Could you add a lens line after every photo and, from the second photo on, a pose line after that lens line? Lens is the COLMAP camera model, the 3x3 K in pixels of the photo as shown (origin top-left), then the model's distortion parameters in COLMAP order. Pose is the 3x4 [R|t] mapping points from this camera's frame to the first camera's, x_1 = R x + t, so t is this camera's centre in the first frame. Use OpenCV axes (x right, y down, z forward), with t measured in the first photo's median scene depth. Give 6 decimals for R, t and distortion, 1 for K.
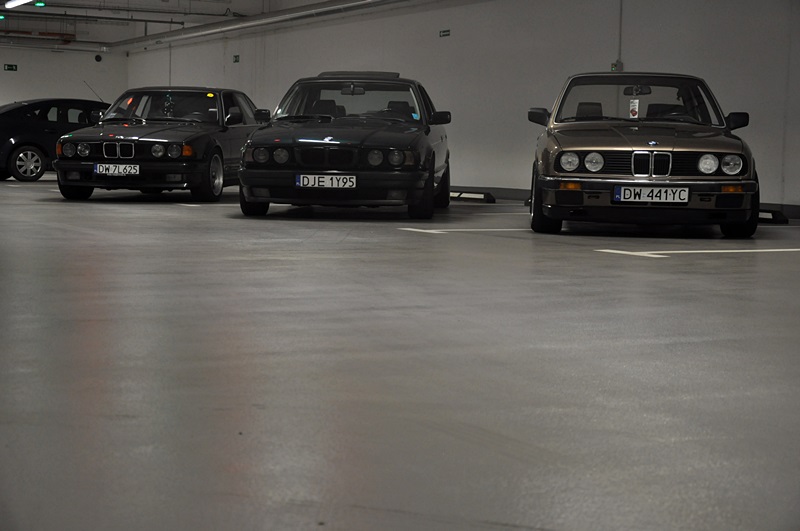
lens RADIAL K [[1417.4, 0, 400.0], [0, 1417.4, 265.5], [0, 0, 1]] dist [-0.052239, 0.374890]
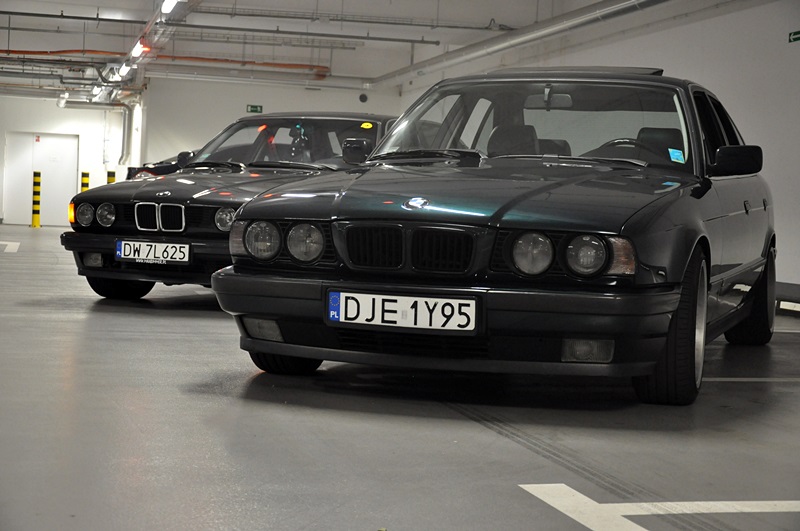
lens RADIAL K [[1452.9, 0, 400.0], [0, 1452.9, 265.5], [0, 0, 1]] dist [-0.027181, 0.206321]
pose [[0.966752, 0.028119, -0.254164, 0.040755], [-0.039726, 0.998383, -0.040650, -0.046677], [0.252610, 0.049395, 0.966306, 0.513796]]
